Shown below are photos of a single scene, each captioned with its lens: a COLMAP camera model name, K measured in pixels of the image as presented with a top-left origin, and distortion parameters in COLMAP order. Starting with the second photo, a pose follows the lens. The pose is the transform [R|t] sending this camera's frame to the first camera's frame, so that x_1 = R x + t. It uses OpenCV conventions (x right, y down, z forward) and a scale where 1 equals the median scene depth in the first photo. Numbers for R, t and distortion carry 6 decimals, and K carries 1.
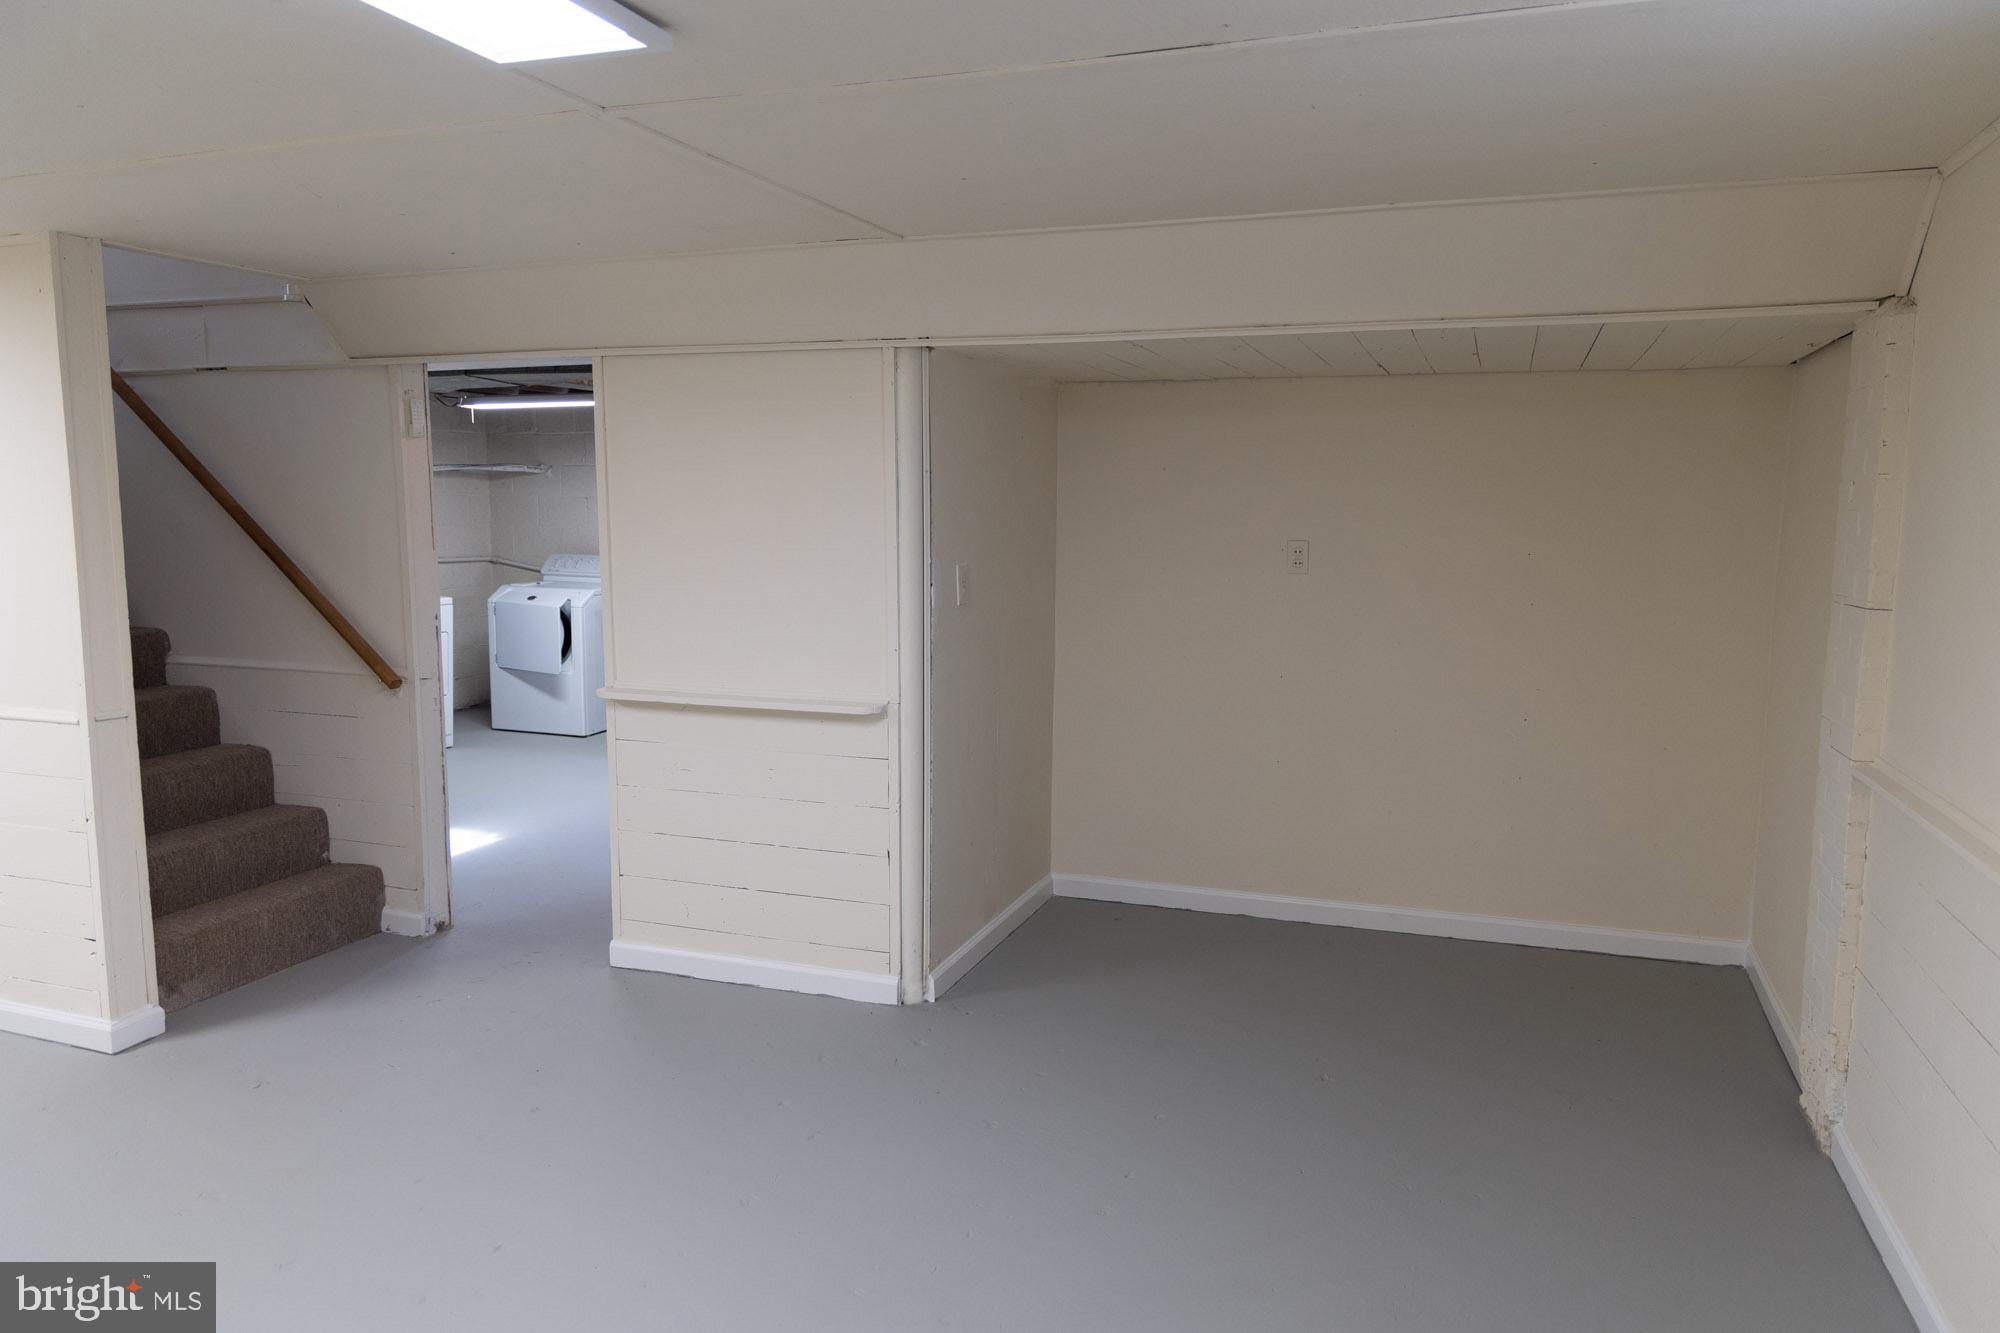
lens RADIAL K [[1334.5, 0, 1011.3], [0, 1334.5, 661.7], [0, 0, 1]] dist [0.007989, -0.003543]
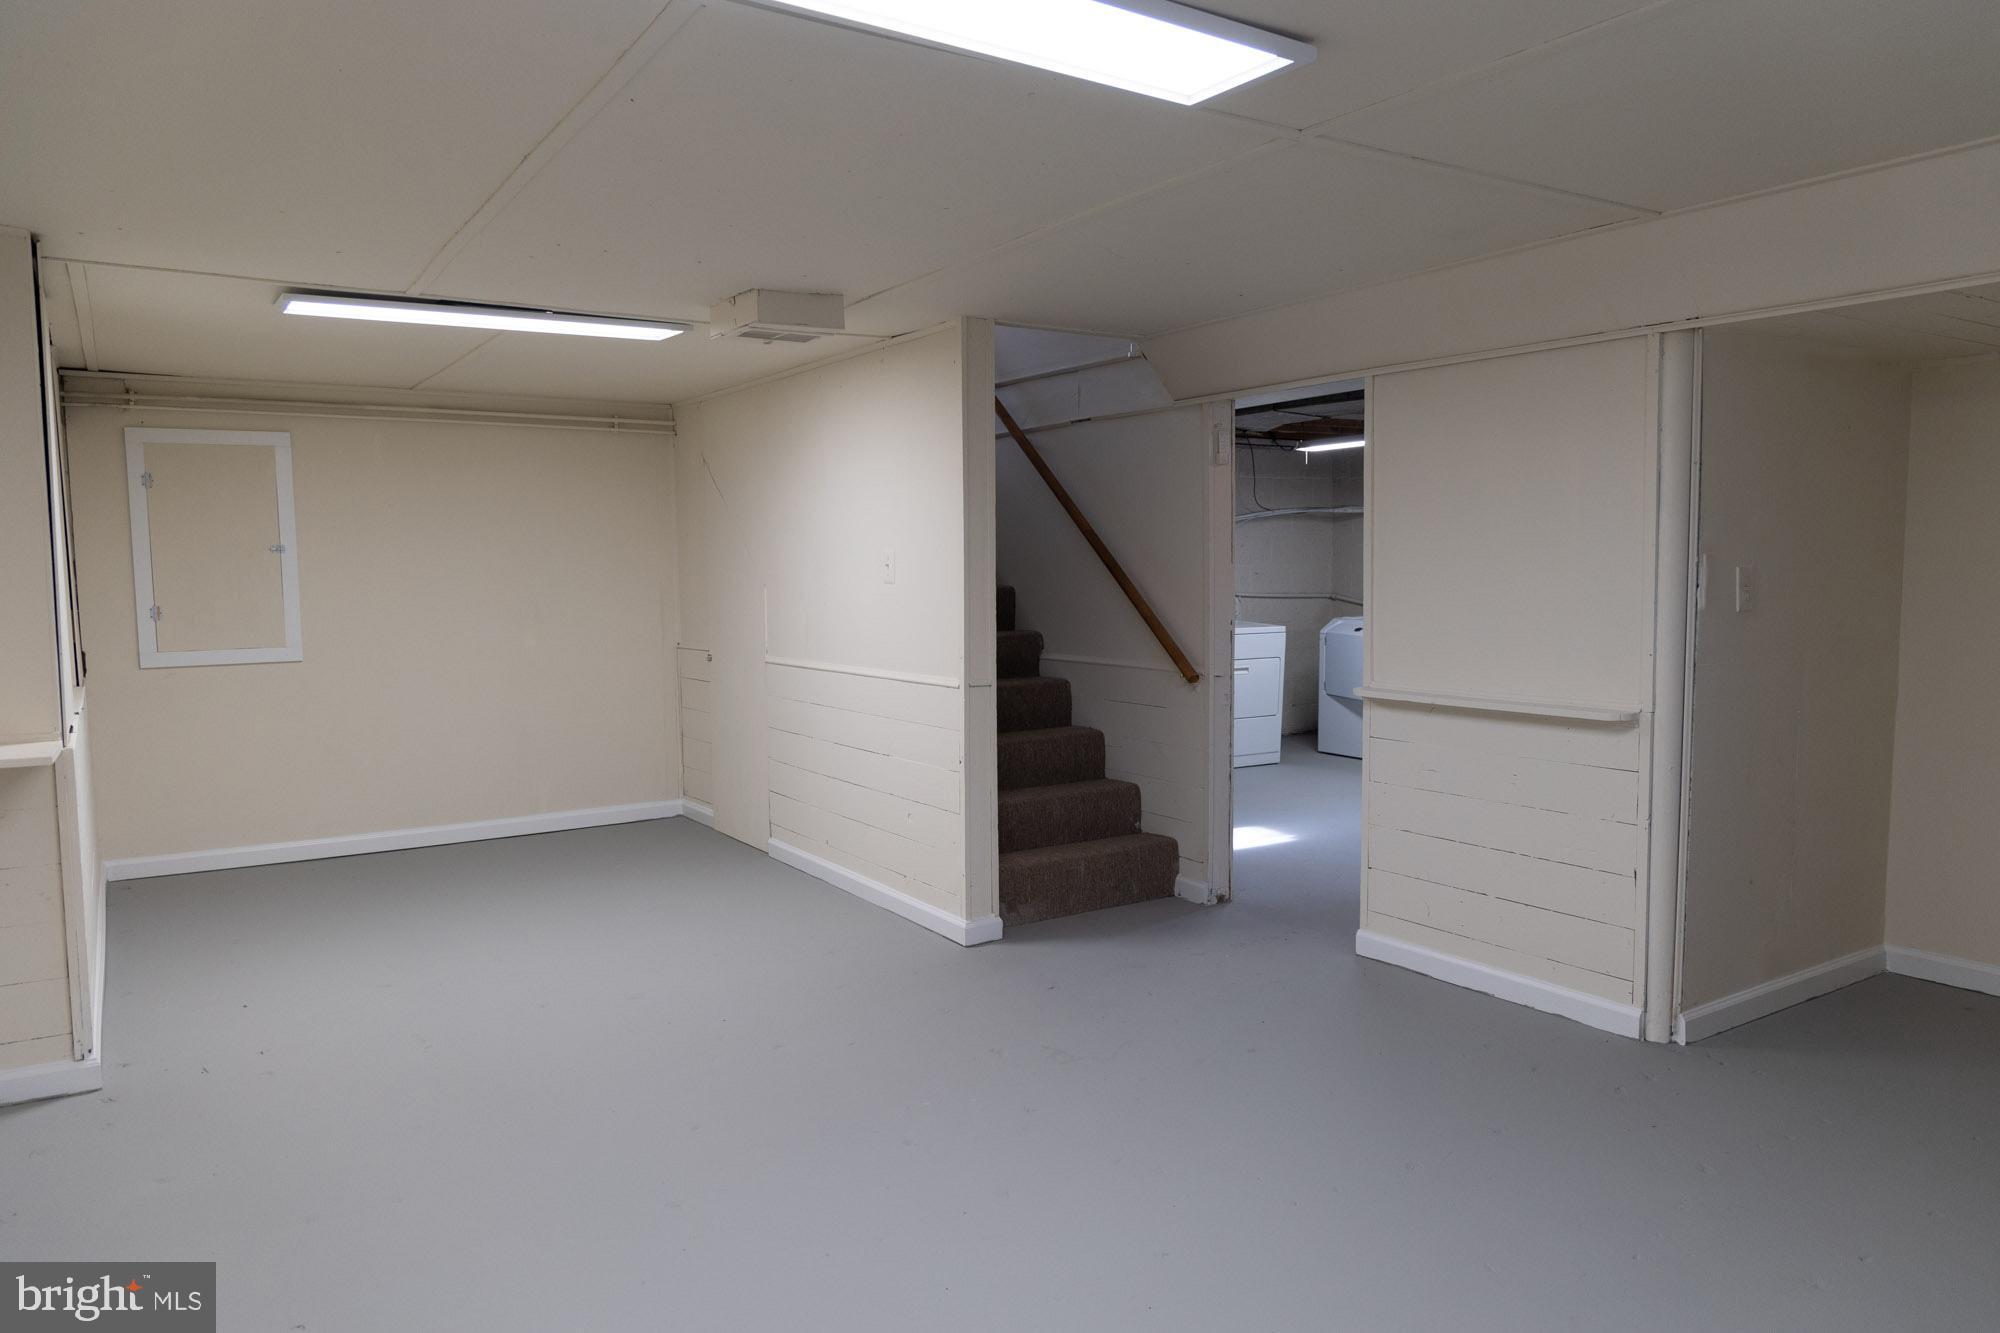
lens RADIAL K [[1334.5, 0, 1011.3], [0, 1334.5, 661.7], [0, 0, 1]] dist [0.007989, -0.003543]
pose [[0.801298, 0.033072, -0.597351, 0.102407], [-0.060691, 0.997813, -0.026170, 0.042813], [0.595179, 0.057224, 0.801553, -0.015104]]
